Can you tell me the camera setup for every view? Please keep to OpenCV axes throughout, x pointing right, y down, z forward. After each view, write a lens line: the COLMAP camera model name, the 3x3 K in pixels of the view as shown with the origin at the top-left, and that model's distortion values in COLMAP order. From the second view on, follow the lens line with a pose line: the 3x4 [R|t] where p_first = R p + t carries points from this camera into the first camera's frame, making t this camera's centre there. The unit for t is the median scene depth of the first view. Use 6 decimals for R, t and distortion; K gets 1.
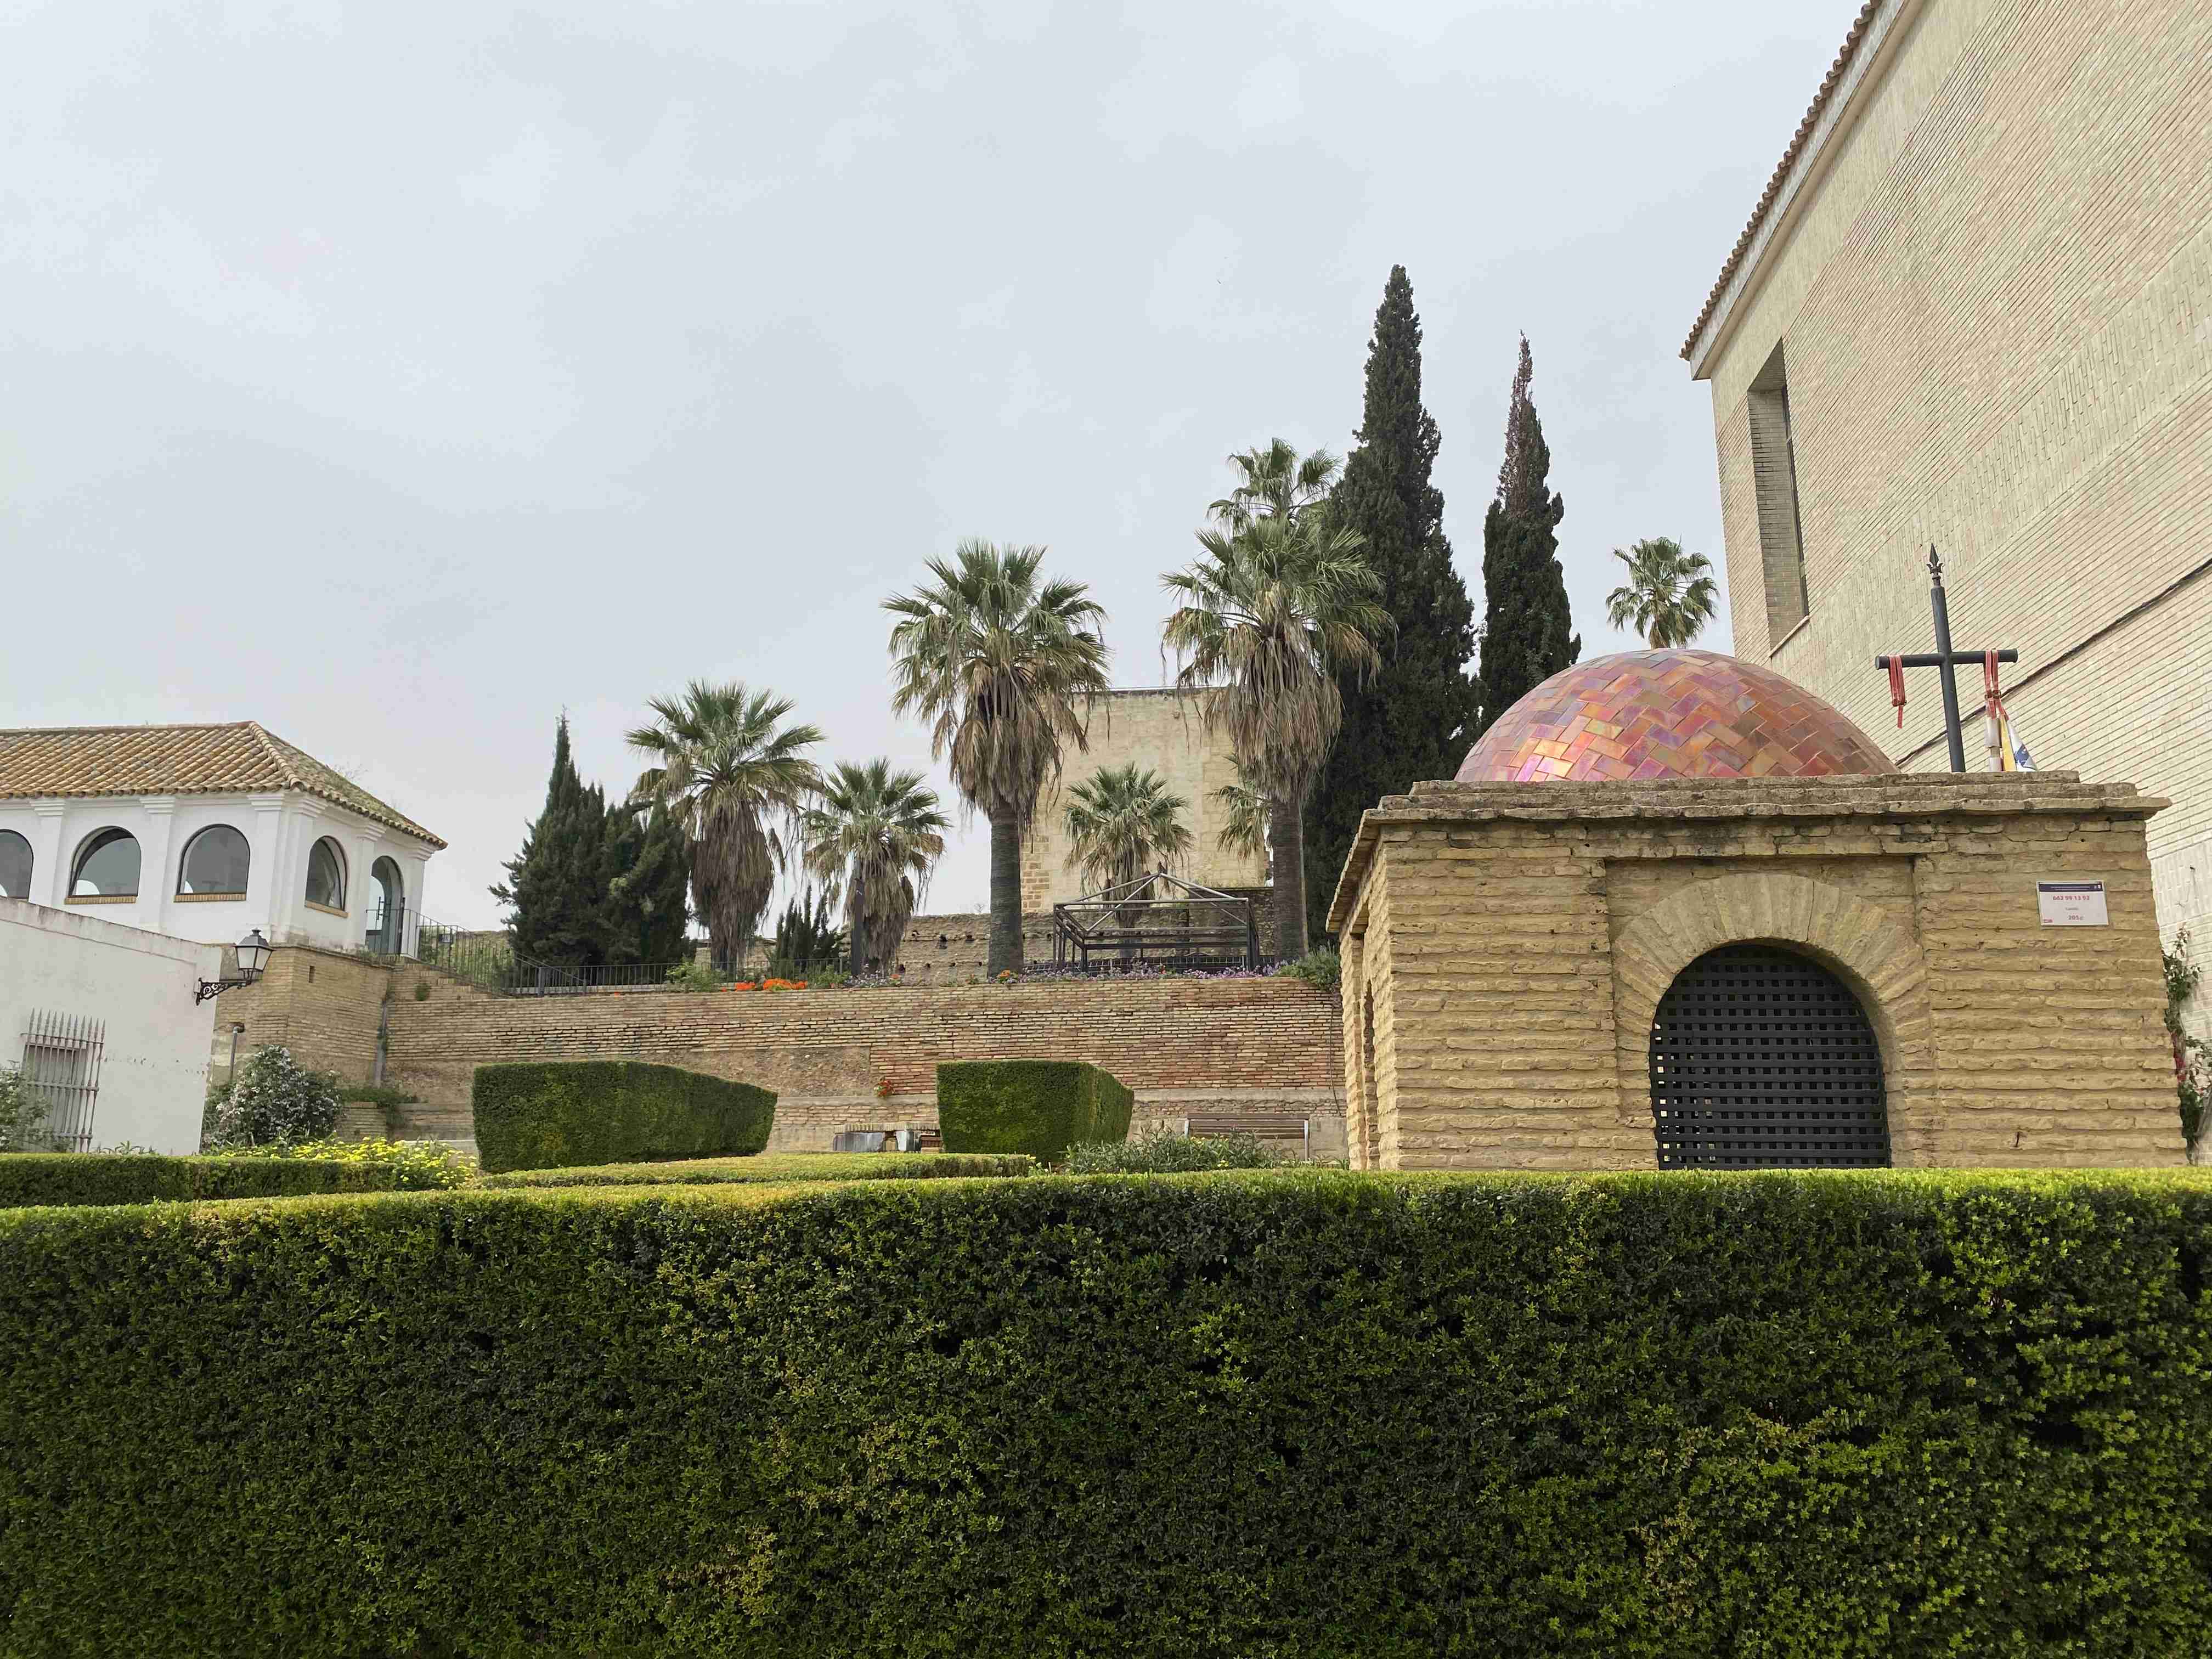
lens RADIAL K [[1637.3, 0, 1159.3], [0, 1637.3, 800.0], [0, 0, 1]] dist [0.038497, -0.096335]
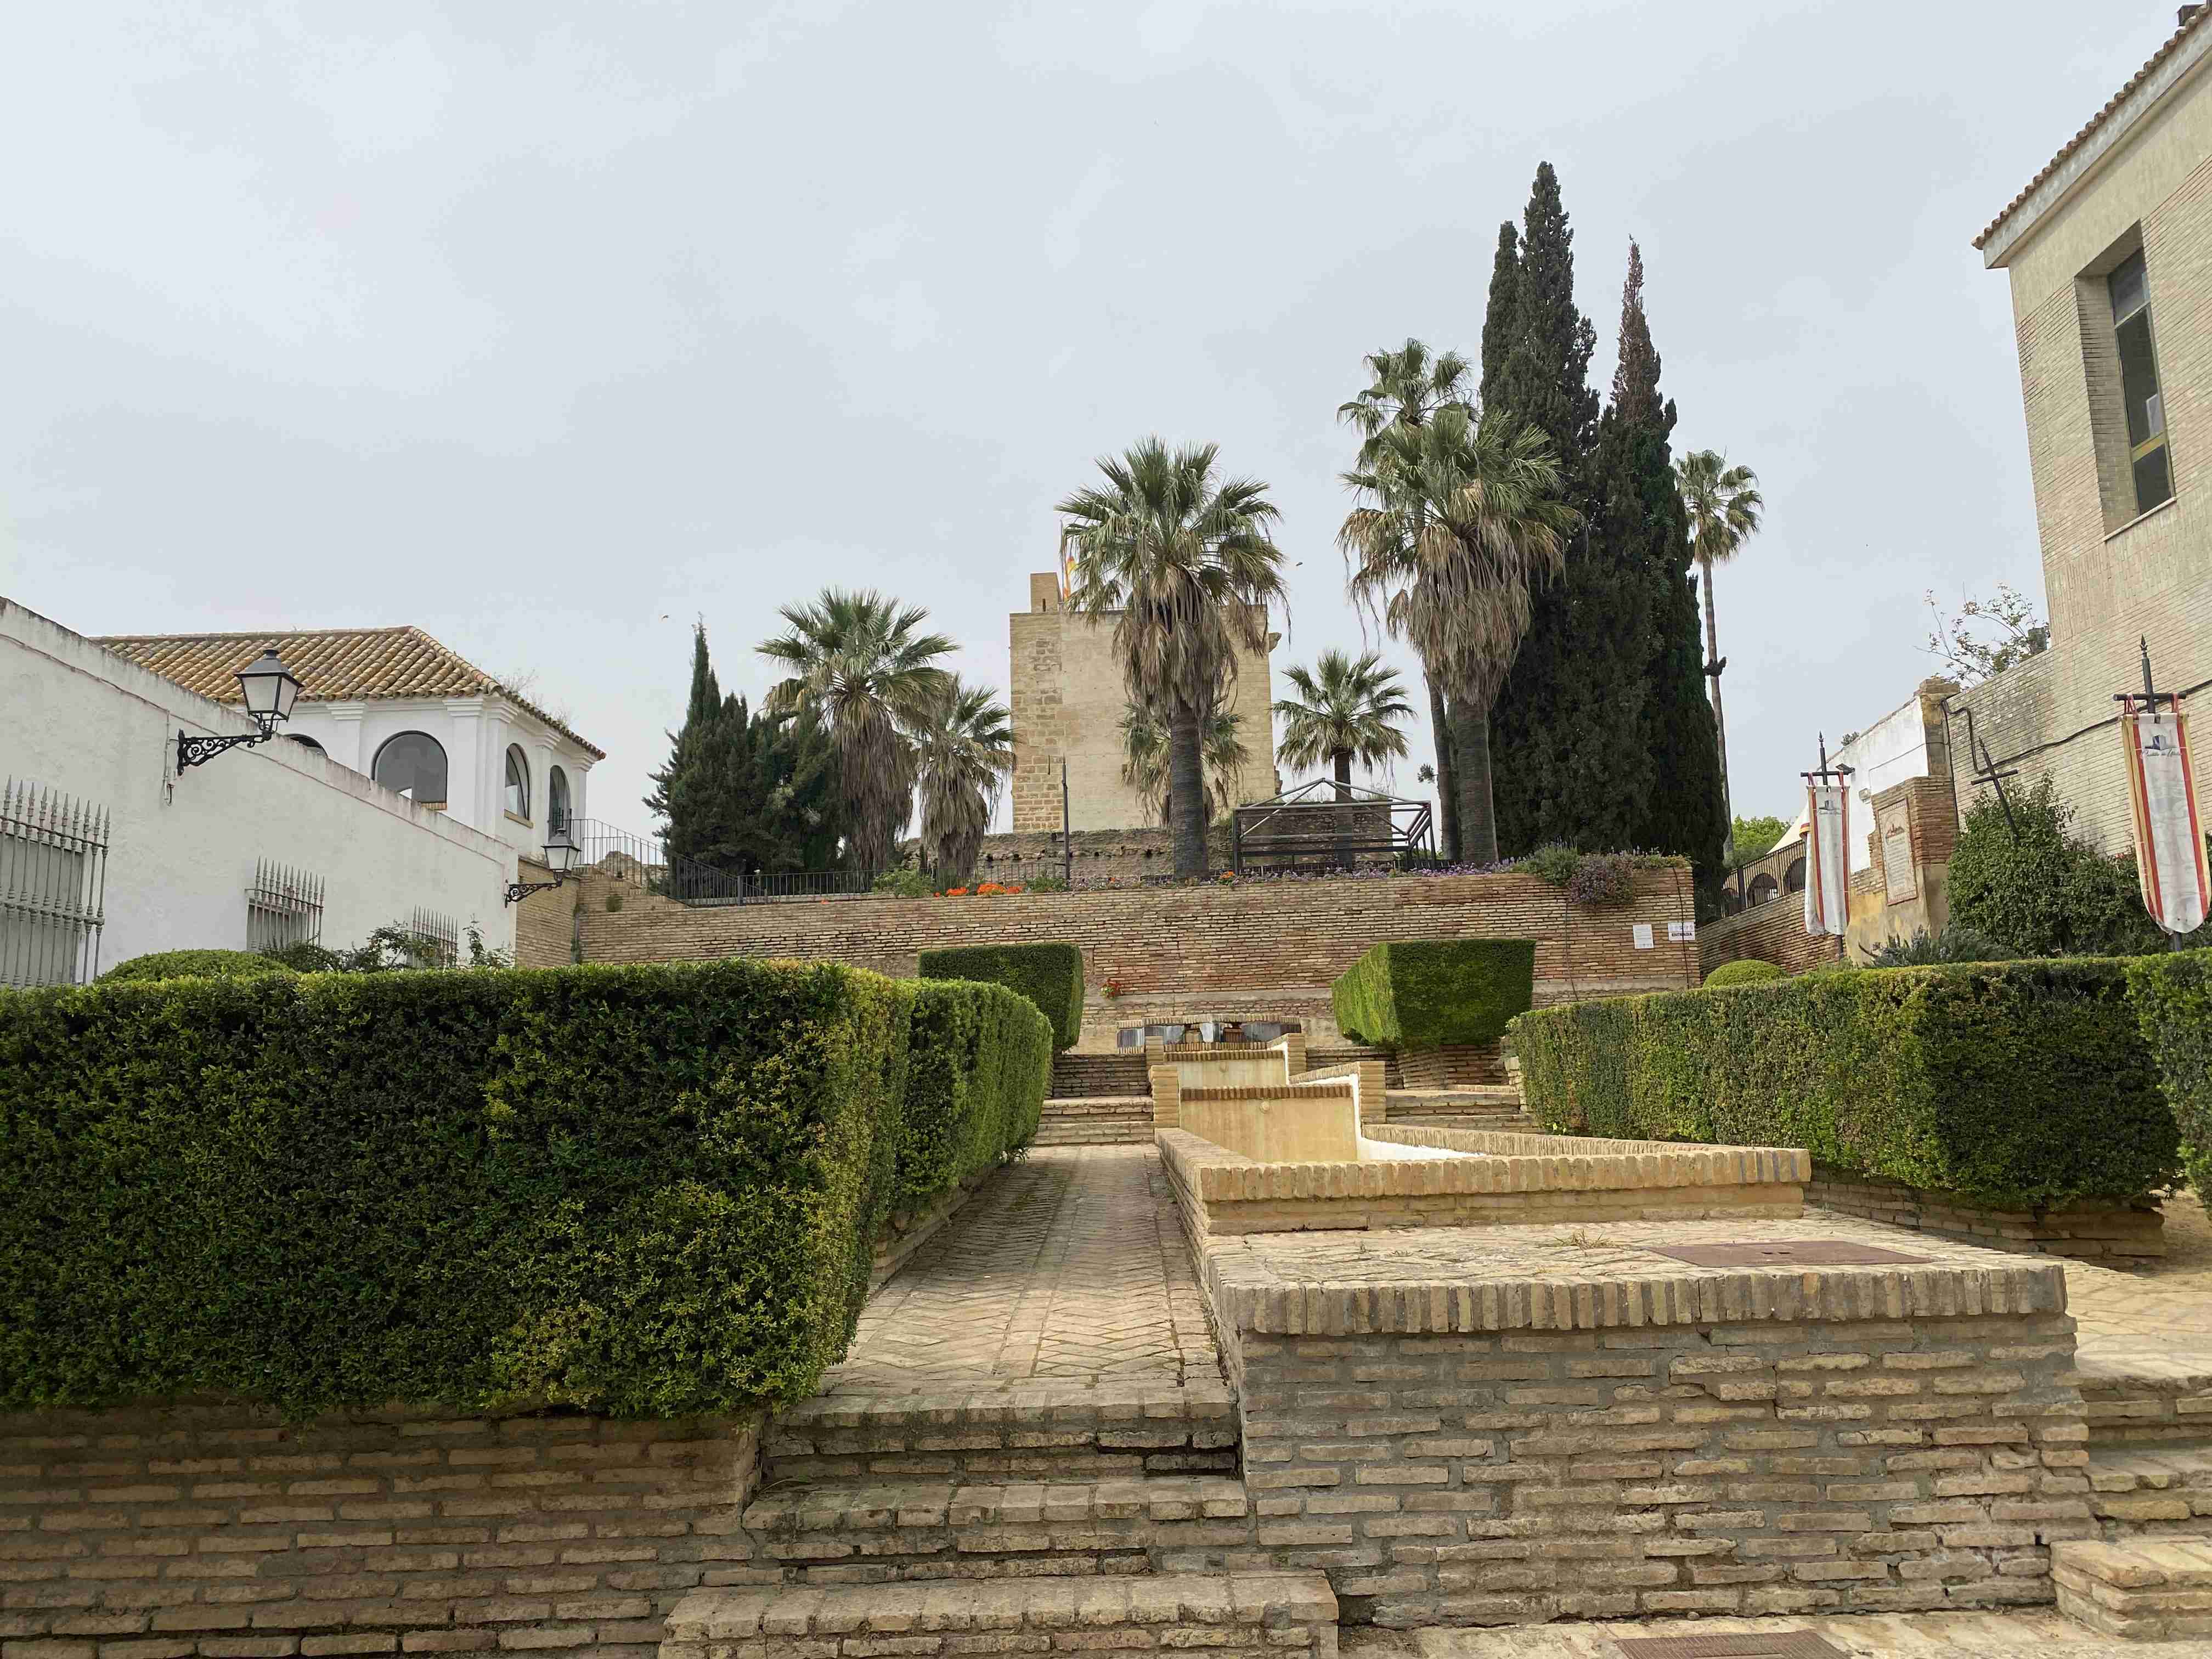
lens RADIAL K [[1654.4, 0, 1106.0], [0, 1654.4, 829.5], [0, 0, 1]] dist [0.003216, -0.009239]
pose [[0.998172, -0.011421, 0.059349, -0.195491], [0.008052, 0.998360, 0.056683, 0.017993], [-0.059899, -0.056101, 0.996627, 0.003124]]
